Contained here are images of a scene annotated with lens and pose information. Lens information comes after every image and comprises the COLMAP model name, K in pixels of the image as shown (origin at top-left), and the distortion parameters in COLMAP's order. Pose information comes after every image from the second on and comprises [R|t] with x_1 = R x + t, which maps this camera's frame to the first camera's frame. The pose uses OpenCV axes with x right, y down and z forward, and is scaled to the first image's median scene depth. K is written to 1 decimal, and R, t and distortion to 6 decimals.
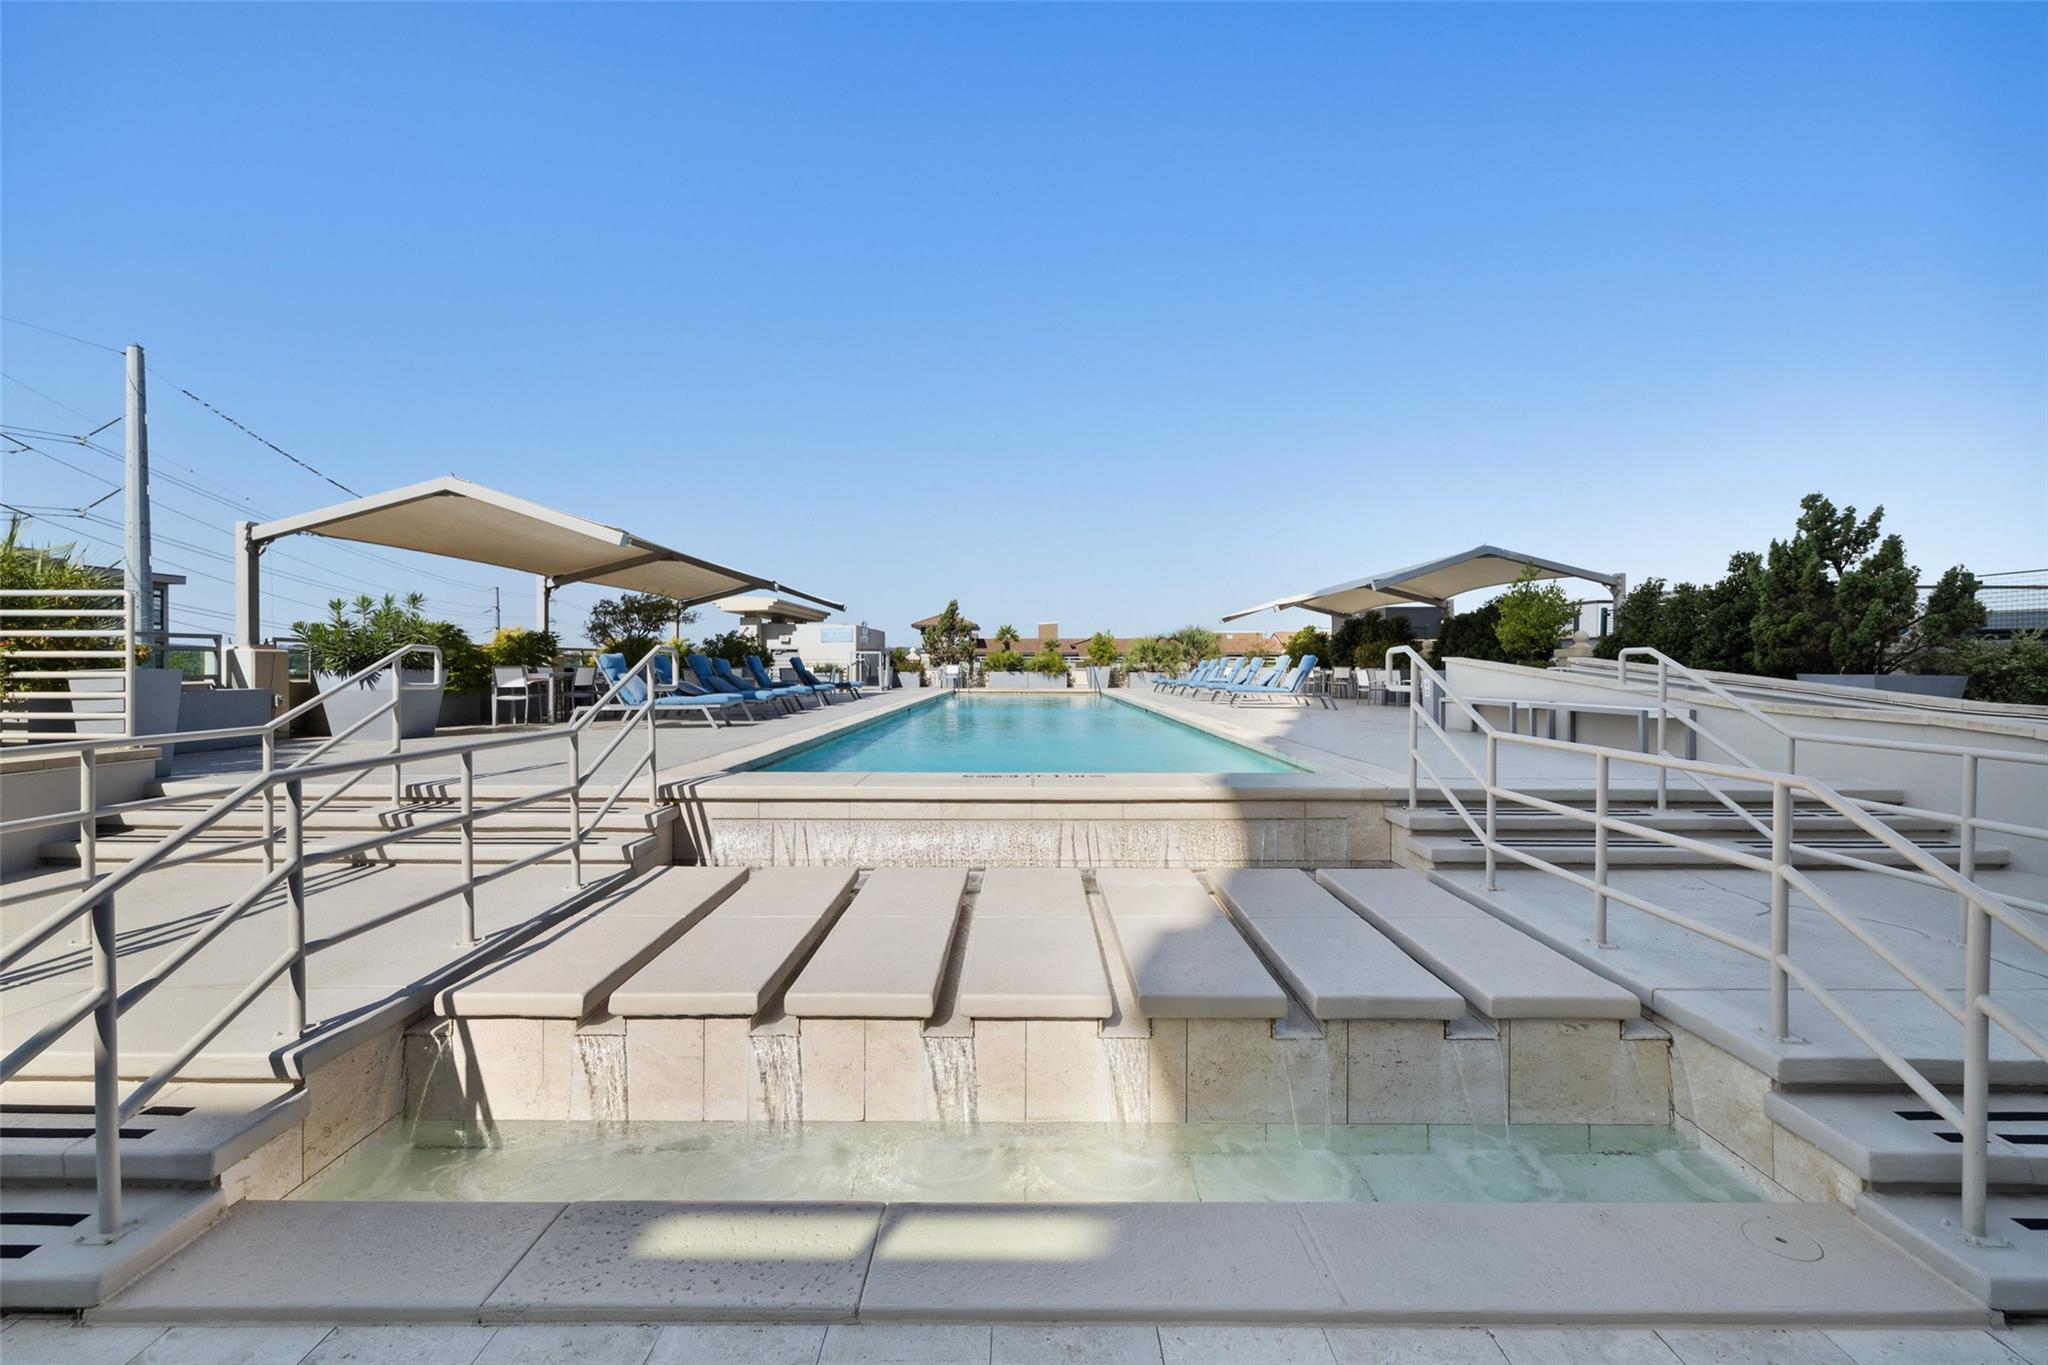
lens RADIAL K [[889.5, 0, 1024.2], [0, 889.5, 676.5], [0, 0, 1]] dist [0.002376, -0.000312]
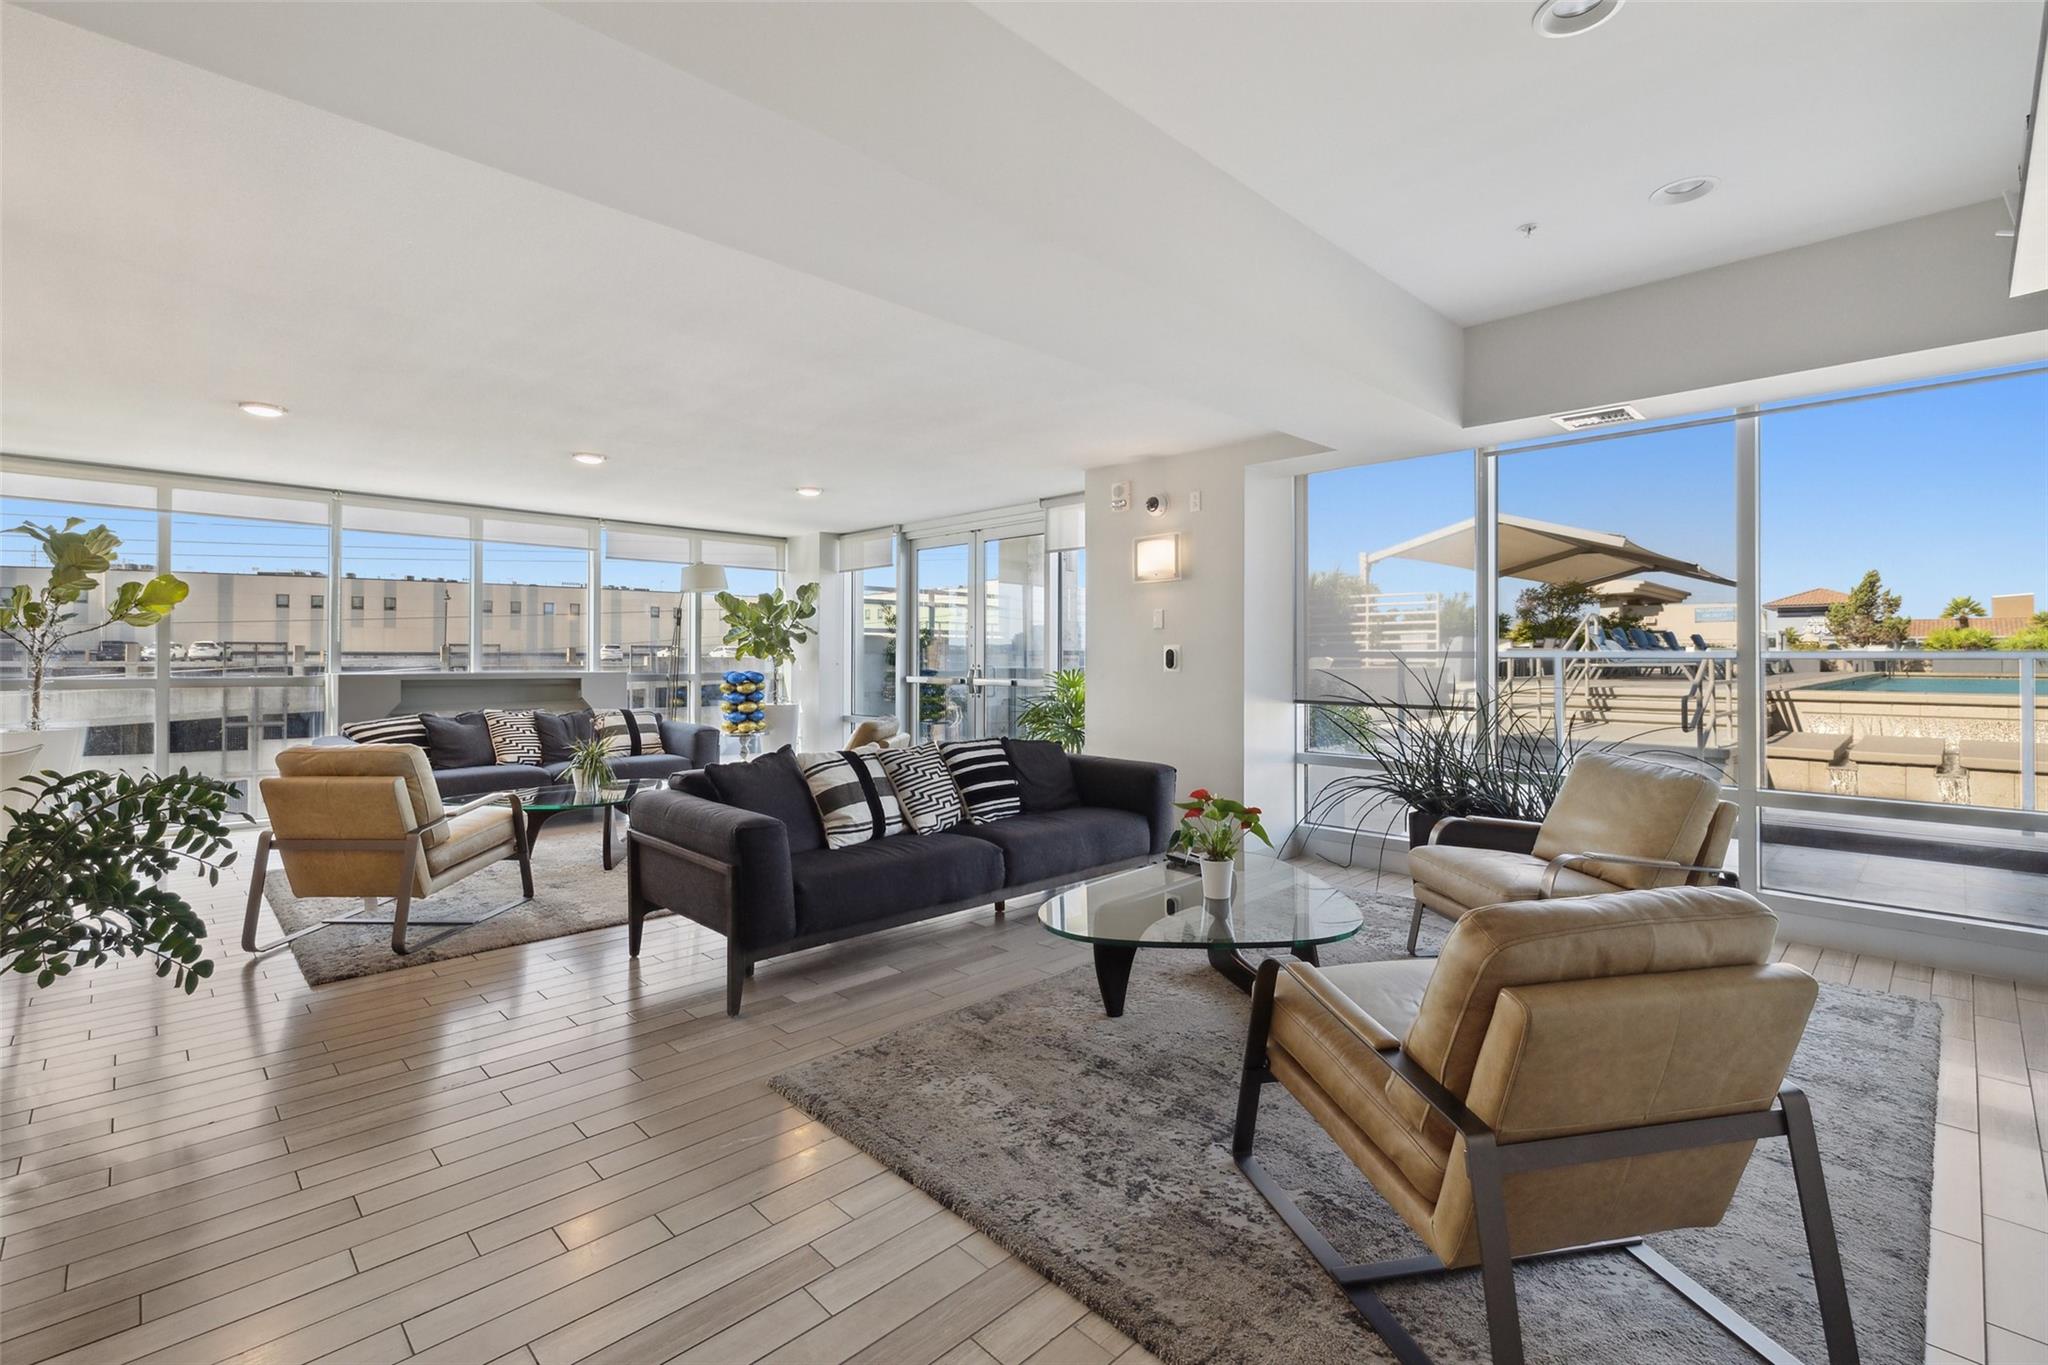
lens RADIAL K [[889.5, 0, 1026.8], [0, 889.5, 663.7], [0, 0, 1]] dist [0.002376, -0.000312]
pose [[0.693799, 0.008430, -0.720119, -0.026489], [-0.012356, 0.999924, -0.000199, 0.014772], [0.720063, 0.009036, 0.693850, -0.198094]]
